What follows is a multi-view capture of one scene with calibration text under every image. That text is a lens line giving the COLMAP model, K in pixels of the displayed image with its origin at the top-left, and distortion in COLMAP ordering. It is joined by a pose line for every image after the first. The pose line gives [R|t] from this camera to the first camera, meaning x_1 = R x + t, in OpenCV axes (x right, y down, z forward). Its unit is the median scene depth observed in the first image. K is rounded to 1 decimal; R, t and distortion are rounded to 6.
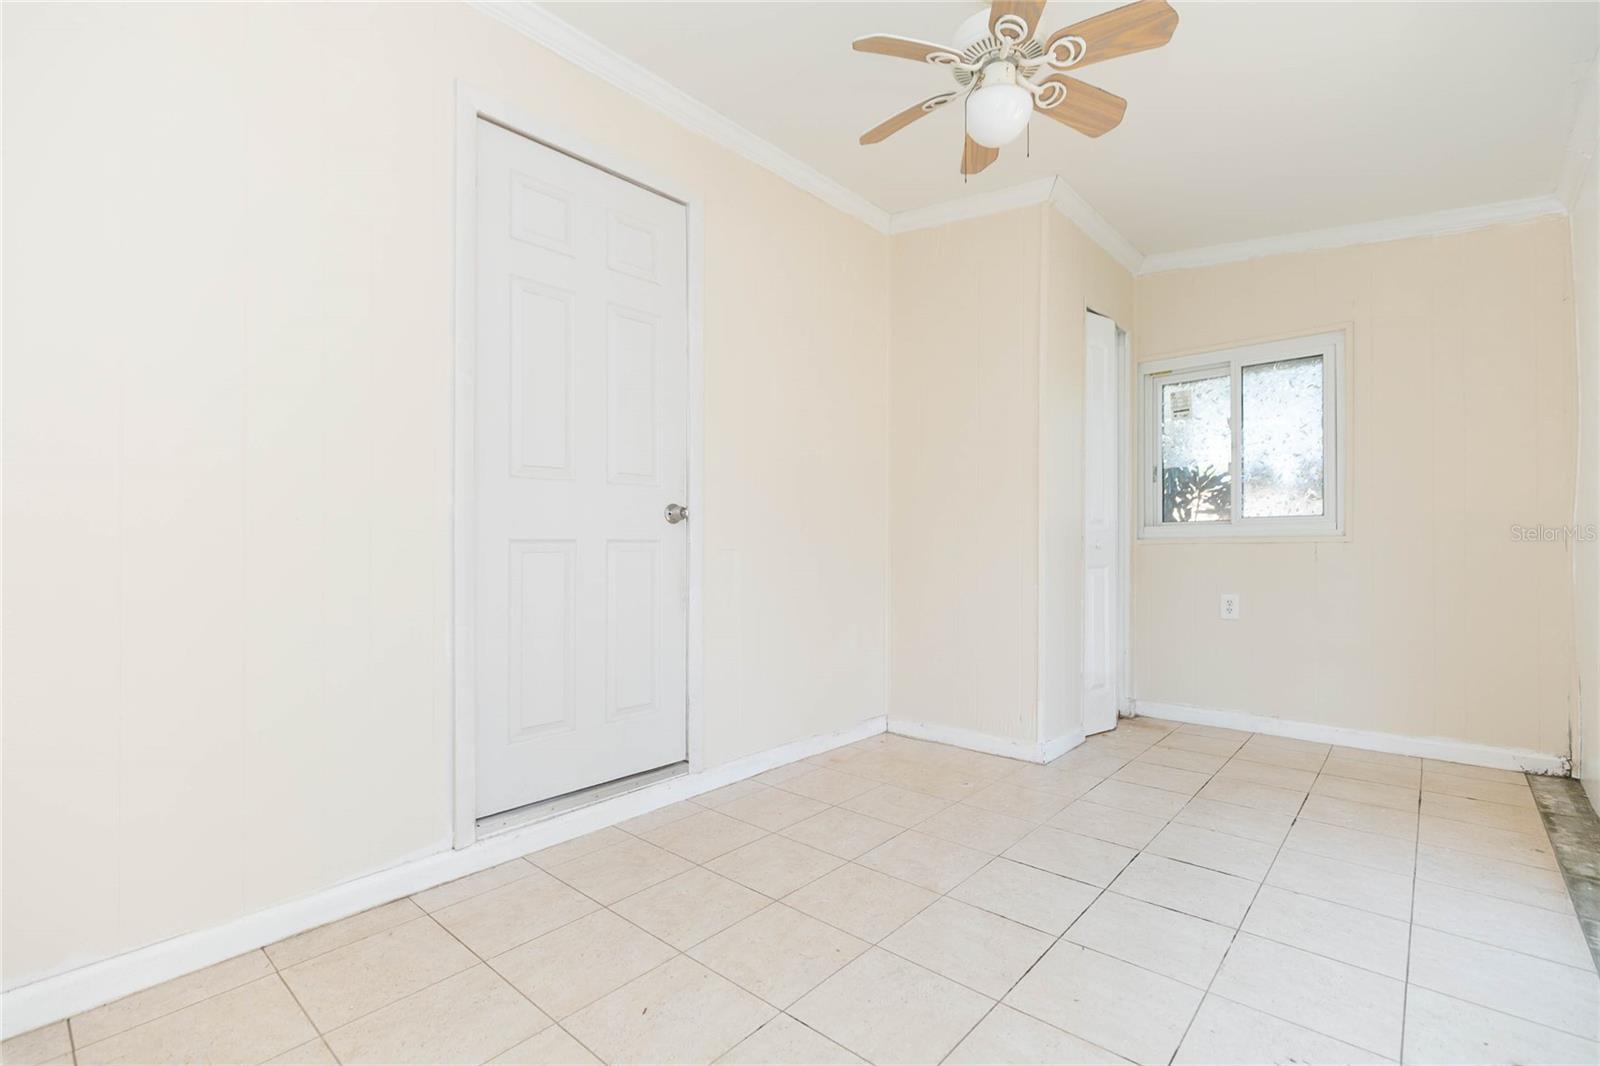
lens RADIAL K [[726.8, 0, 815.5], [0, 726.8, 547.7], [0, 0, 1]] dist [0.001279, 0.000480]
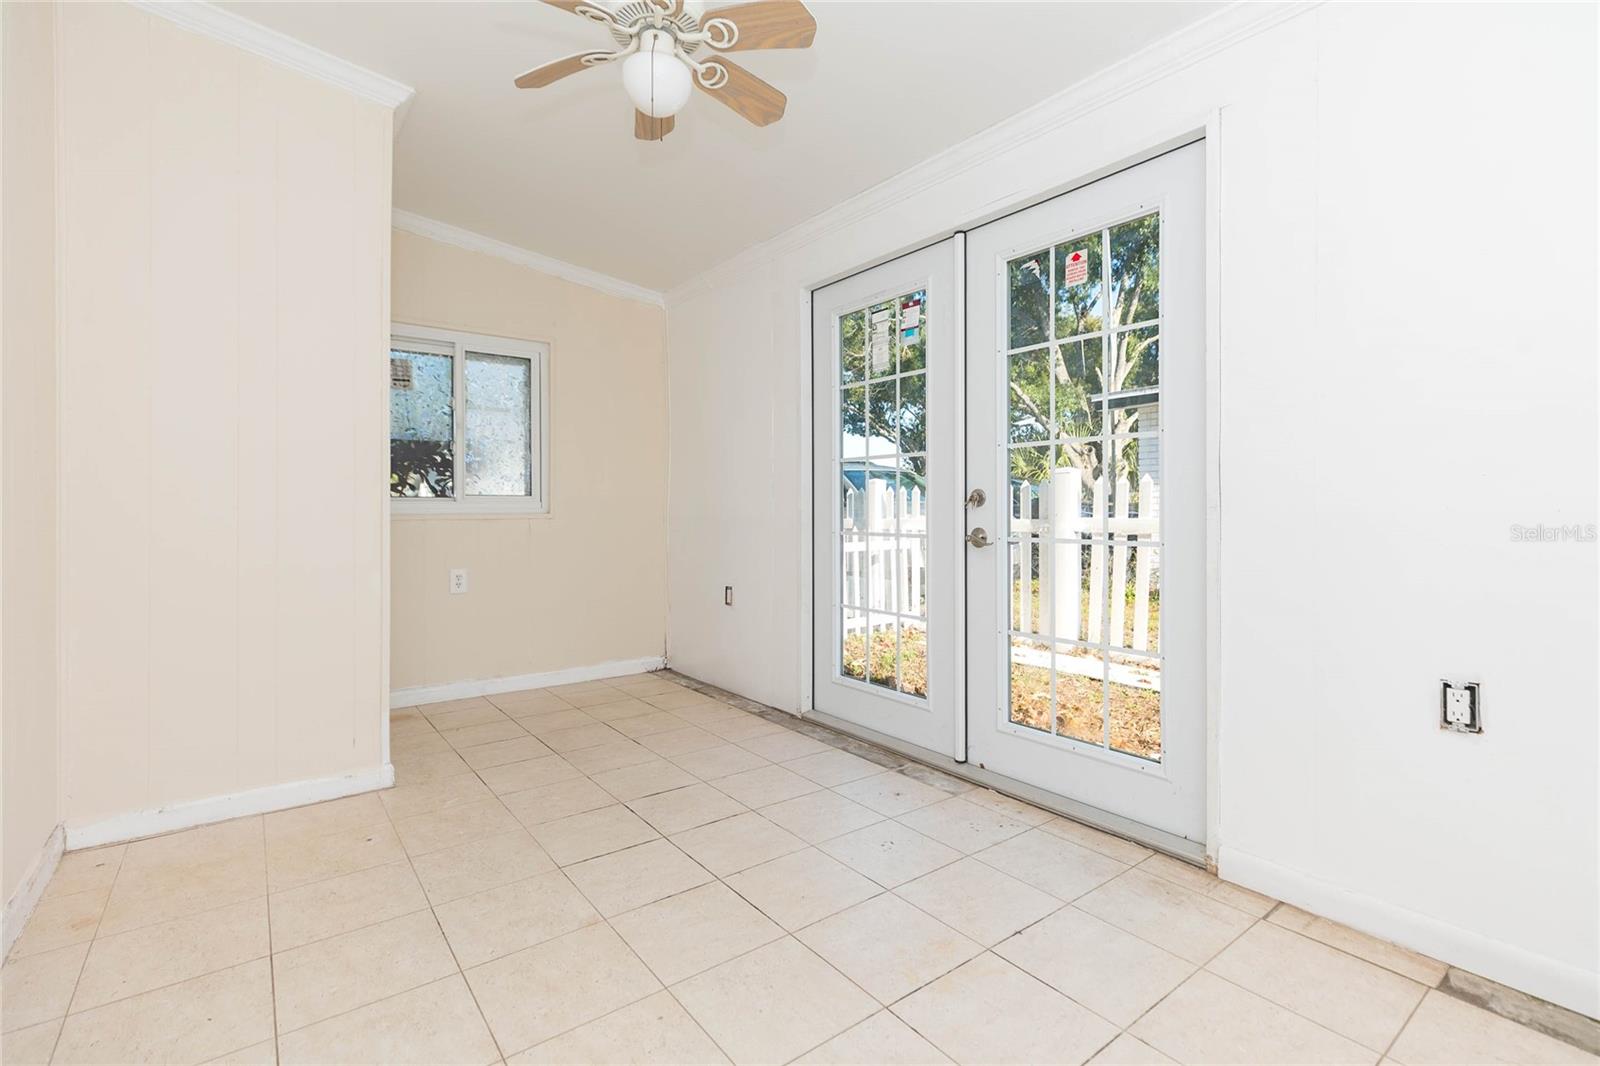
lens RADIAL K [[725.1, 0, 800.0], [0, 725.1, 533.0], [0, 0, 1]] dist [-0.000023, 0.000112]
pose [[0.199090, -0.020700, 0.979763, -0.449995], [0.010946, 0.999761, 0.018898, -0.002396], [-0.979920, 0.006962, 0.199269, 0.425463]]
